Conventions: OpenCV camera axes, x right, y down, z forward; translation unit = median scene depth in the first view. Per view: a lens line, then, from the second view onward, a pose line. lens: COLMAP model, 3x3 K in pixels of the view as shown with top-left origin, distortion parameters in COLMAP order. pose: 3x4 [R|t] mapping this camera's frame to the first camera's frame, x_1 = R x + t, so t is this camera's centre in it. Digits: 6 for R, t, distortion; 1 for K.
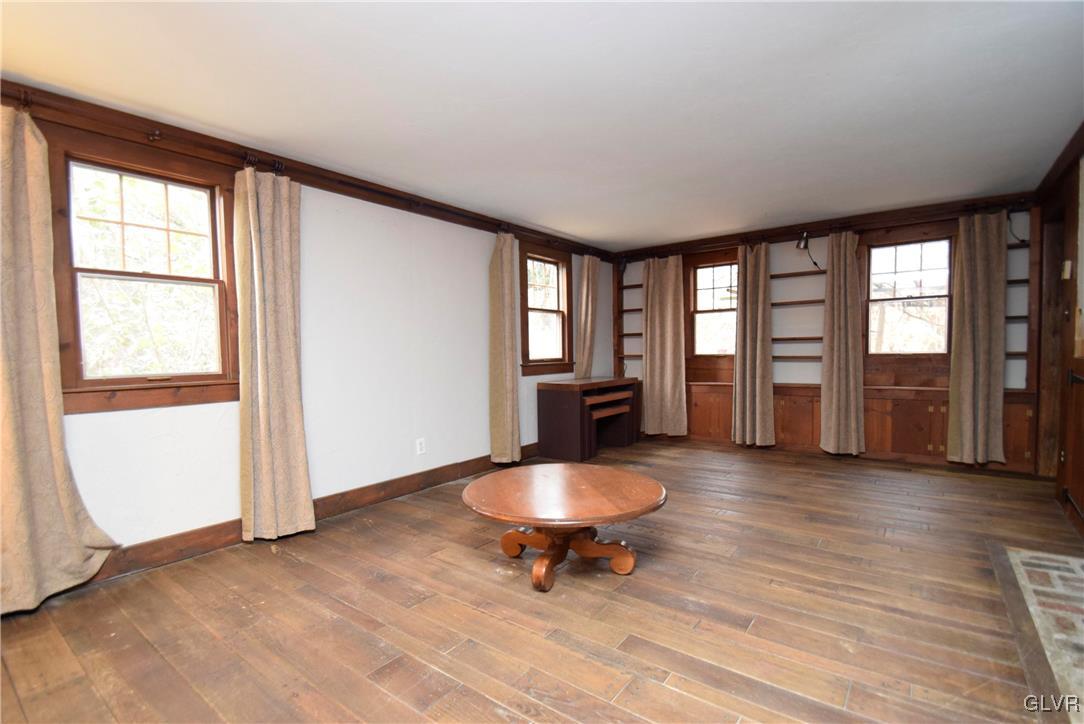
lens RADIAL K [[507.8, 0, 537.5], [0, 507.8, 368.8], [0, 0, 1]] dist [0.001322, -0.000270]
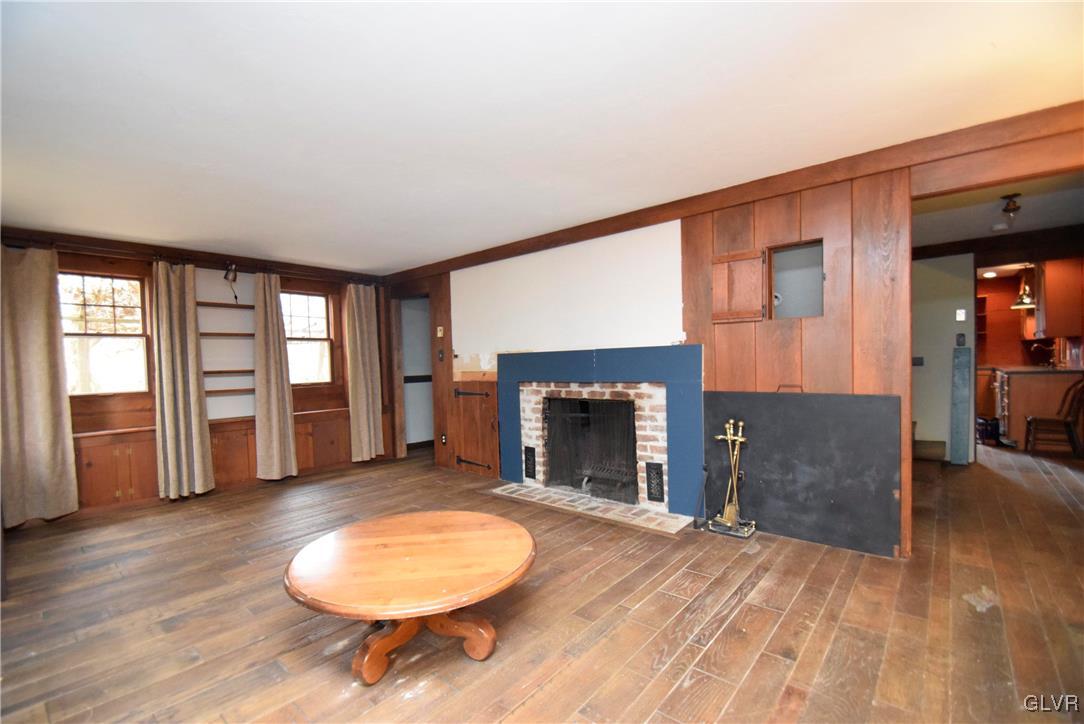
lens RADIAL K [[481.0, 0, 531.0], [0, 481.0, 363.1], [0, 0, 1]] dist [0.001862, -0.000685]
pose [[0.059969, 0.017129, 0.998053, -0.383083], [0.061209, 0.997908, -0.020805, -0.022603], [-0.996322, 0.062337, 0.058795, 0.389099]]
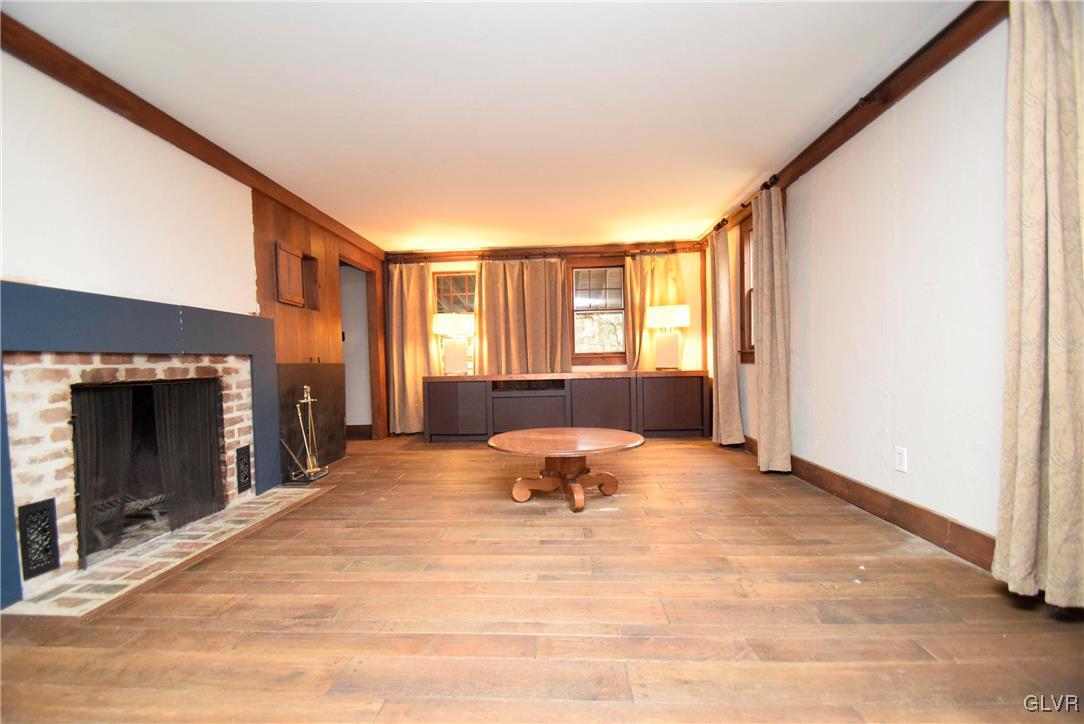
lens RADIAL K [[481.0, 0, 531.0], [0, 481.0, 363.1], [0, 0, 1]] dist [0.001862, -0.000685]
pose [[-0.826435, 0.050607, -0.560753, 0.405875], [0.031815, 0.998558, 0.043230, -0.001501], [0.562132, 0.017886, -0.826854, 1.003263]]
